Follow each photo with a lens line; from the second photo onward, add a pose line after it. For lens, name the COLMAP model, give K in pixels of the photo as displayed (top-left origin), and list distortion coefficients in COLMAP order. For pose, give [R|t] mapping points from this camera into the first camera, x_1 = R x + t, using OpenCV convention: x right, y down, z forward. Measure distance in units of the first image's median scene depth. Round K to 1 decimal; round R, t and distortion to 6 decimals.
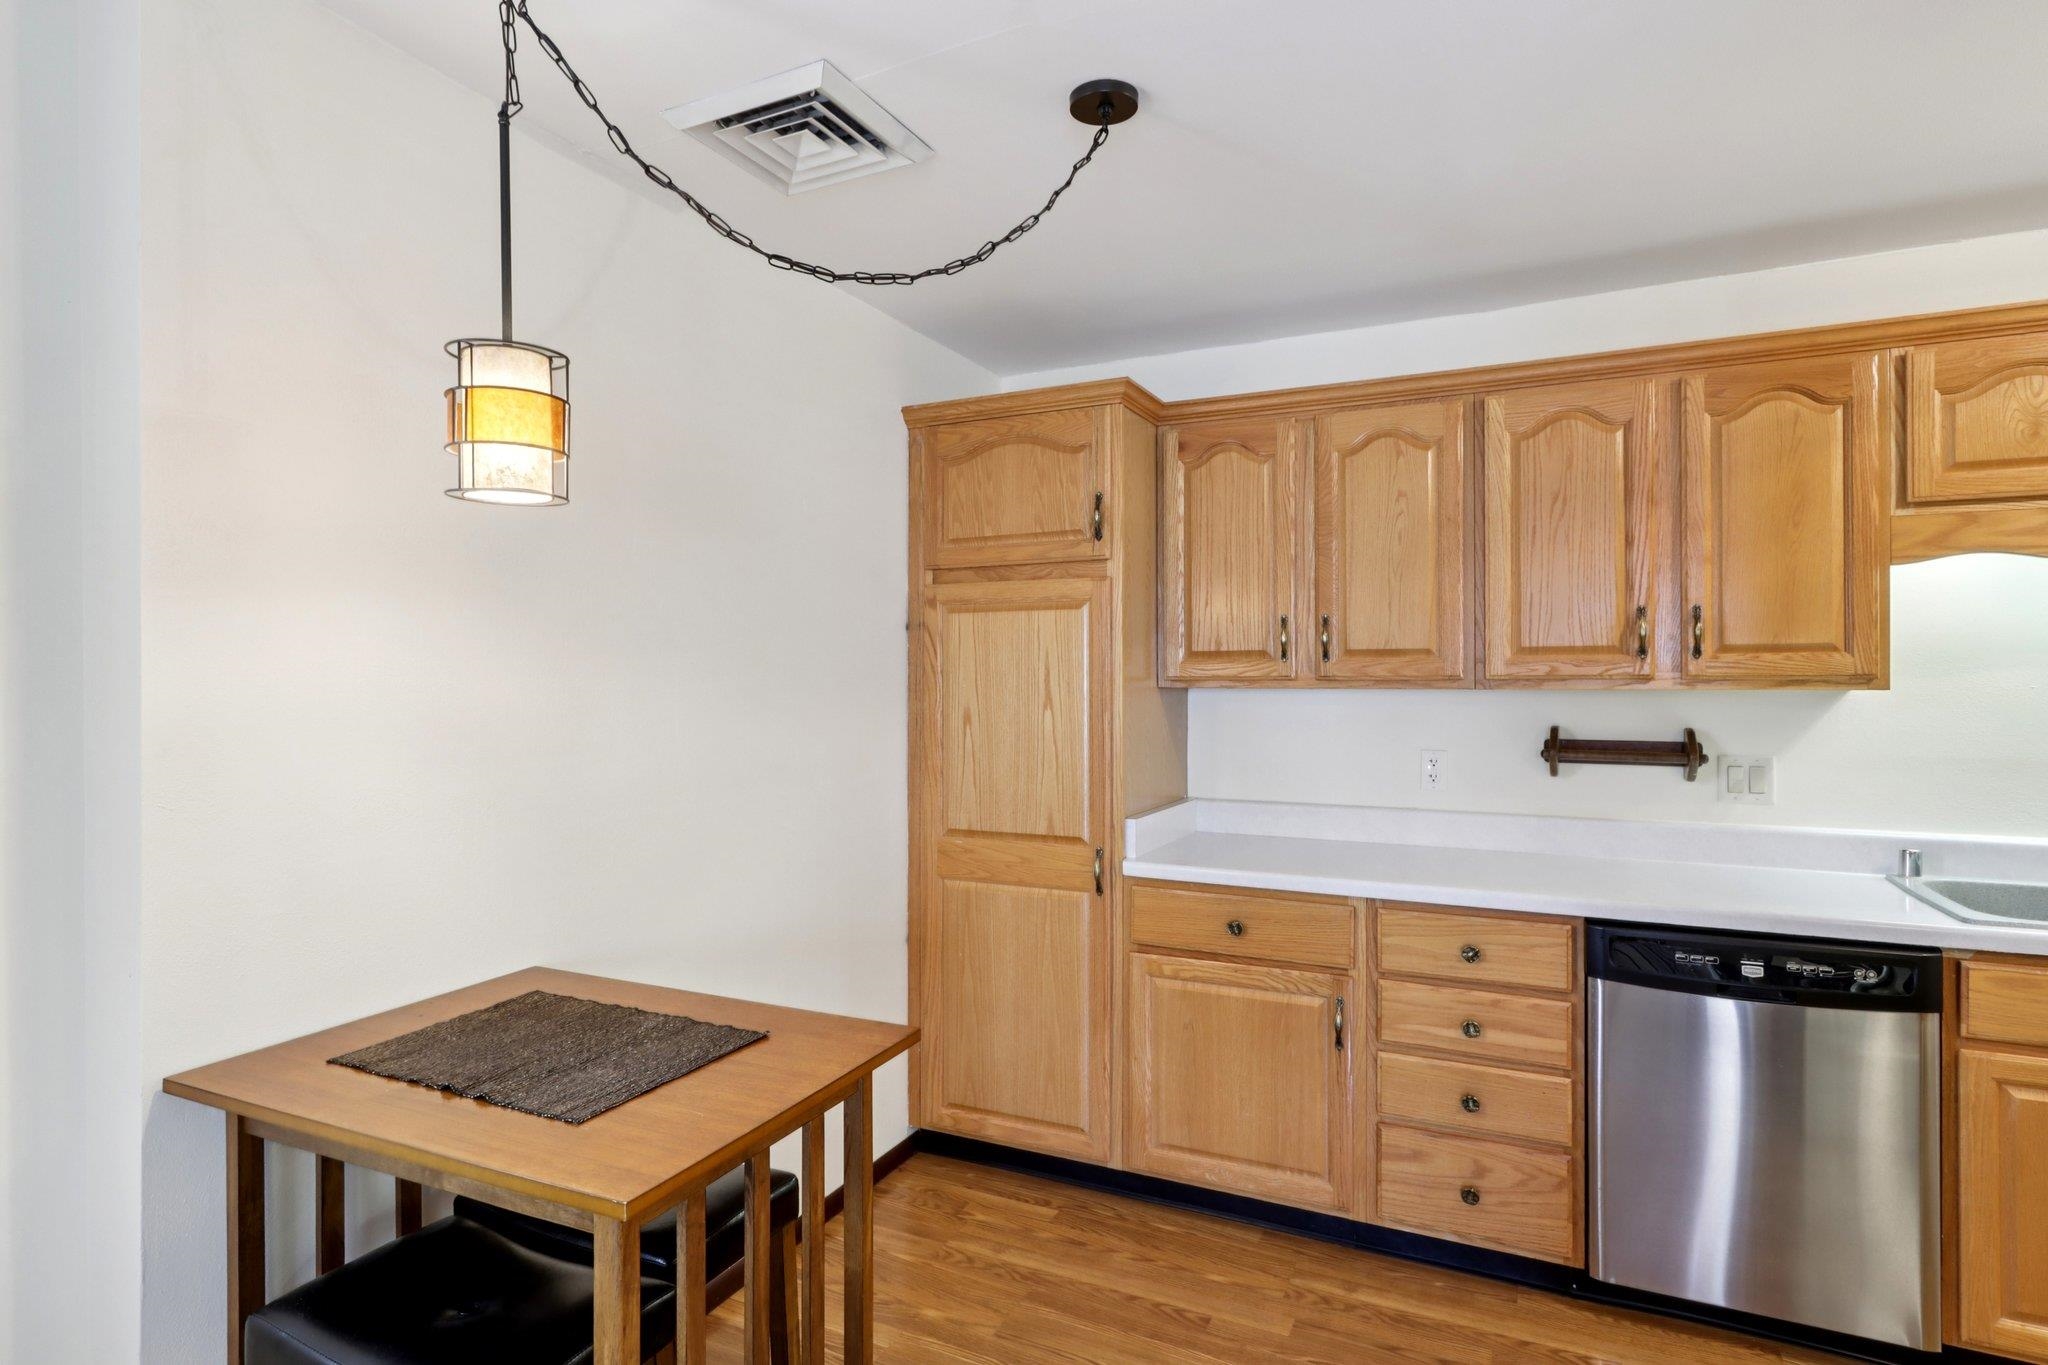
lens RADIAL K [[1097.4, 0, 998.6], [0, 1097.4, 678.3], [0, 0, 1]] dist [-0.002140, 0.000906]
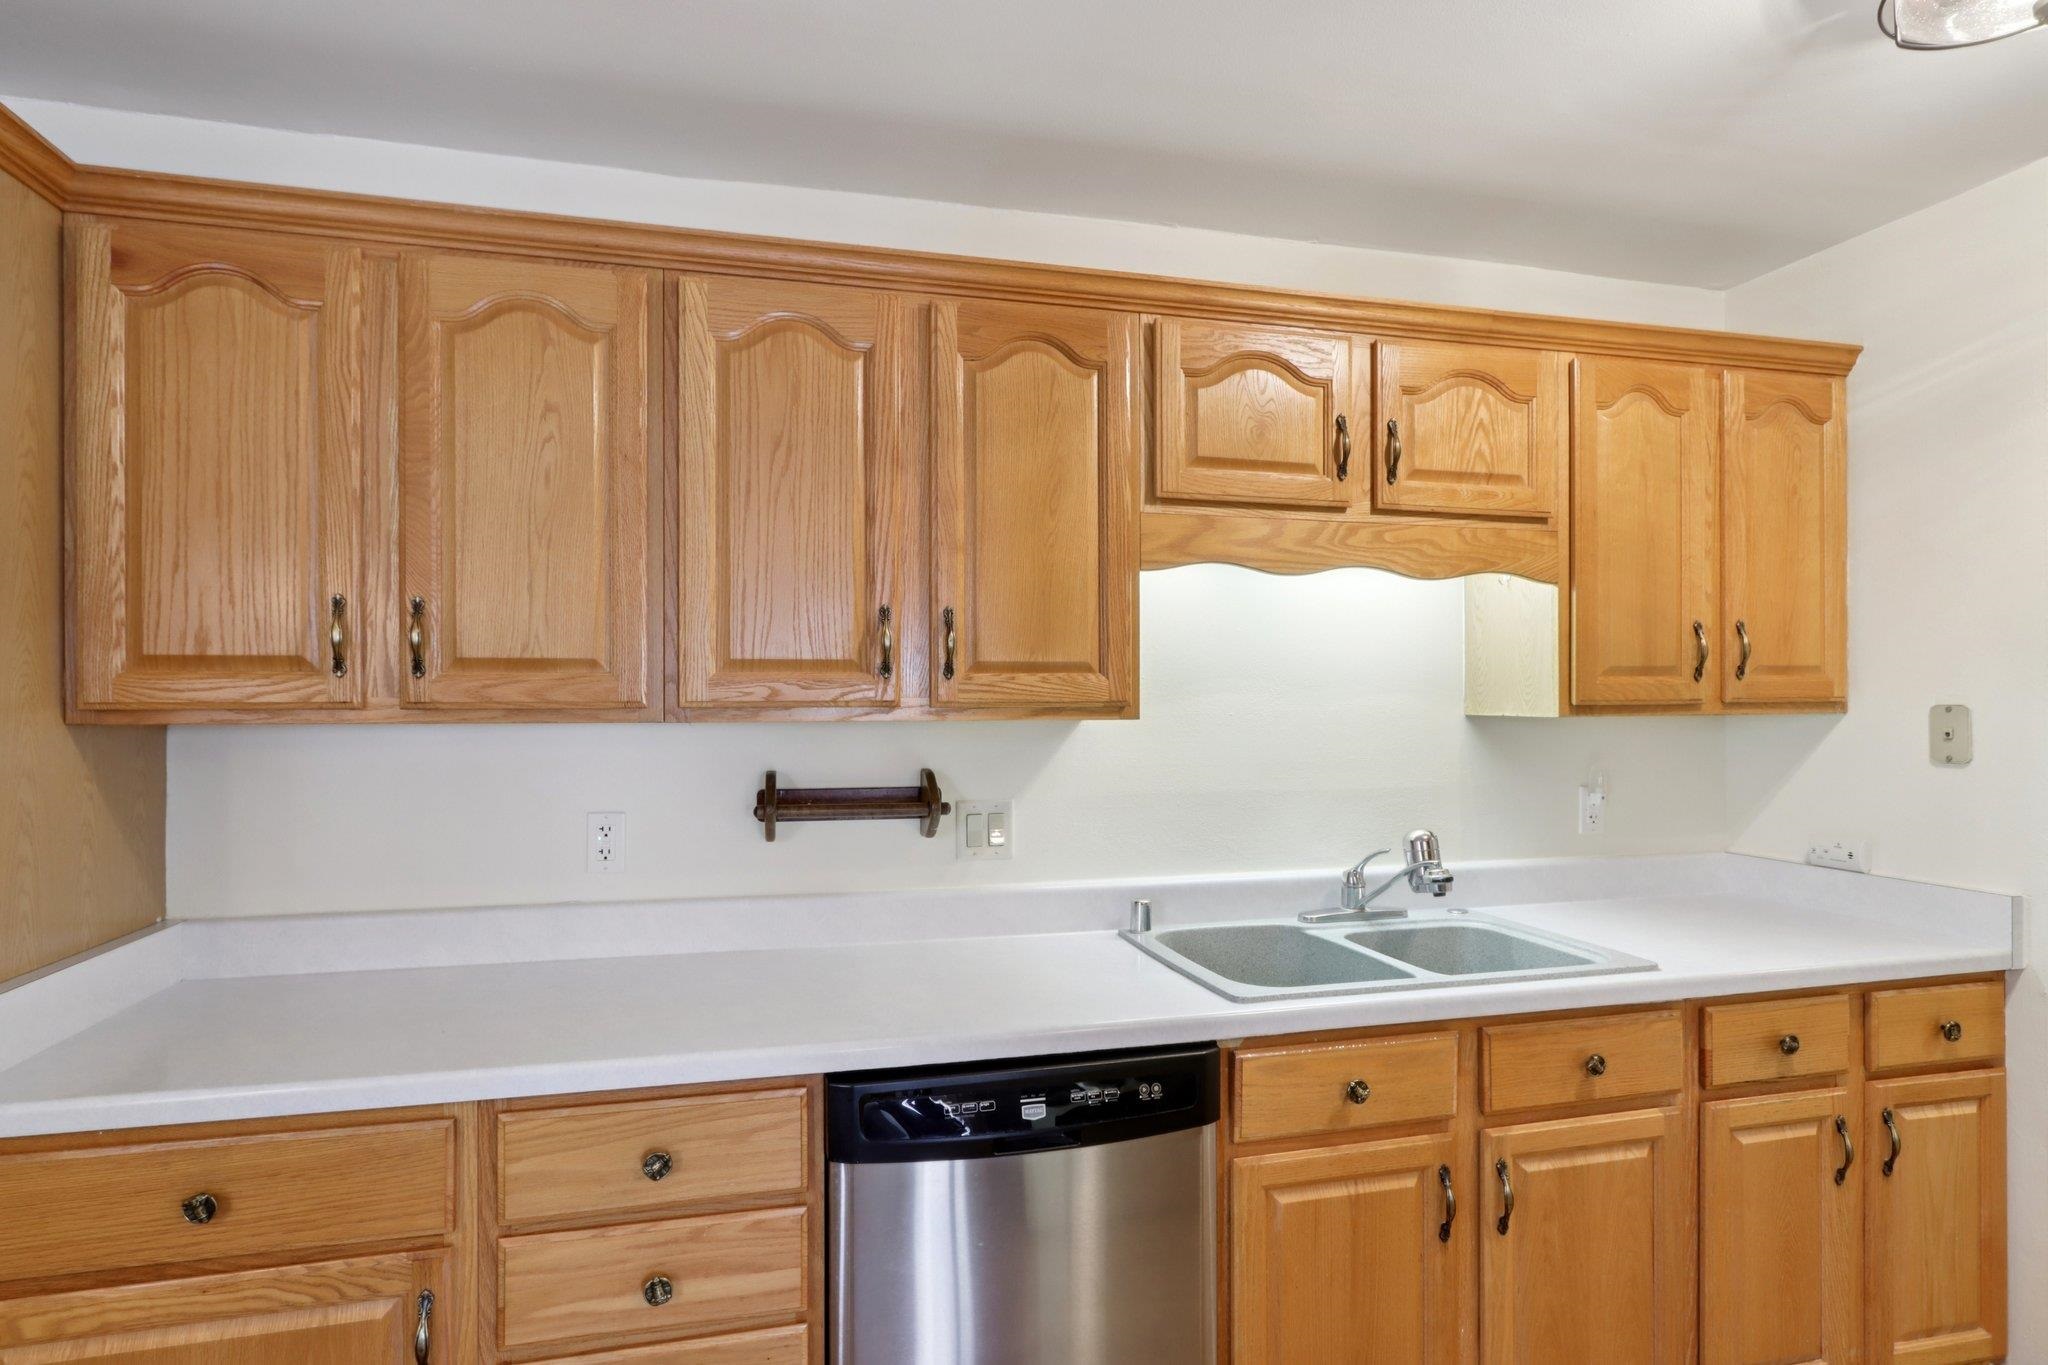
lens RADIAL K [[1102.6, 0, 1010.2], [0, 1102.6, 698.6], [0, 0, 1]] dist [0.000904, 0.001338]
pose [[0.756772, 0.001927, 0.653677, 0.168086], [0.000198, 0.999995, -0.003178, -0.002206], [-0.653679, 0.002534, 0.756767, 0.384767]]
